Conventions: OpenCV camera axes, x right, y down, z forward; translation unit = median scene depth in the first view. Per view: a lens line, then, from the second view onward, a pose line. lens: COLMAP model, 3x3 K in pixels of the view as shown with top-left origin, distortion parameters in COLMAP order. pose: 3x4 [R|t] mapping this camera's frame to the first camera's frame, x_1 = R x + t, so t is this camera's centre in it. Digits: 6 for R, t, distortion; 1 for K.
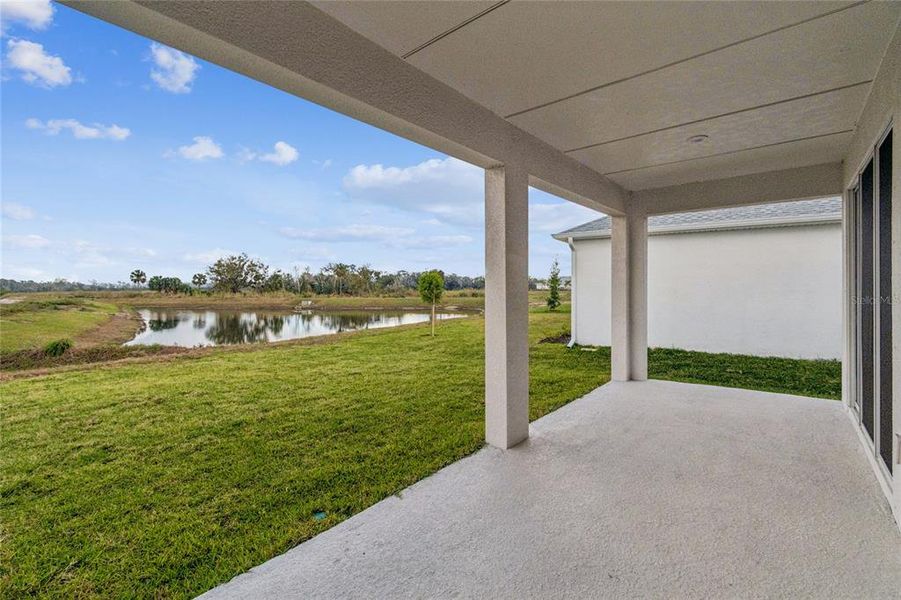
lens RADIAL K [[402.1, 0, 448.9], [0, 402.1, 291.2], [0, 0, 1]] dist [0.002631, 0.000260]
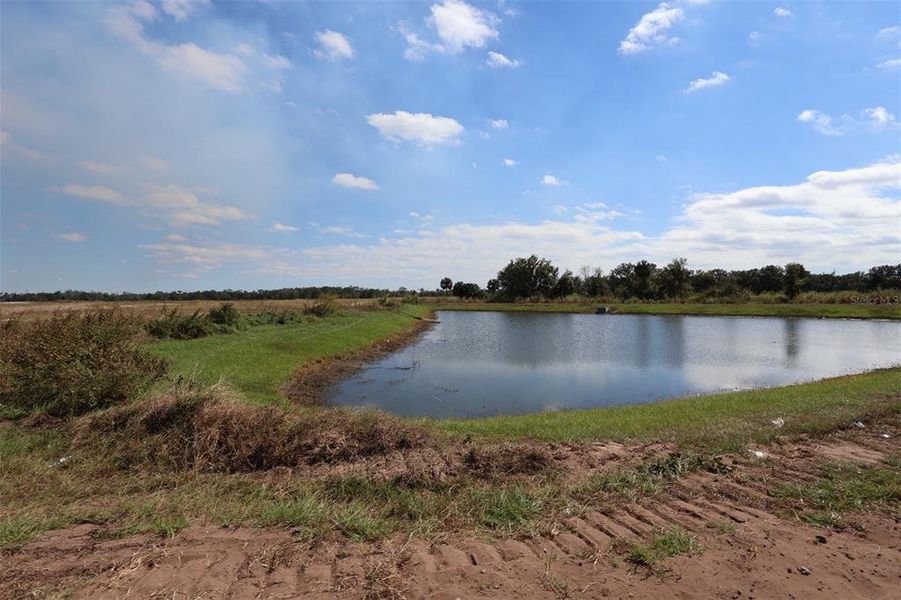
lens RADIAL K [[395.8, 0, 450.5], [0, 395.8, 300.0], [0, 0, 1]] dist [0.000616, 0.000082]
pose [[0.789392, 0.000158, -0.613889, -0.087834], [0.006249, 0.999946, 0.008293, 0.000509], [0.613857, -0.010383, 0.789349, 0.136971]]
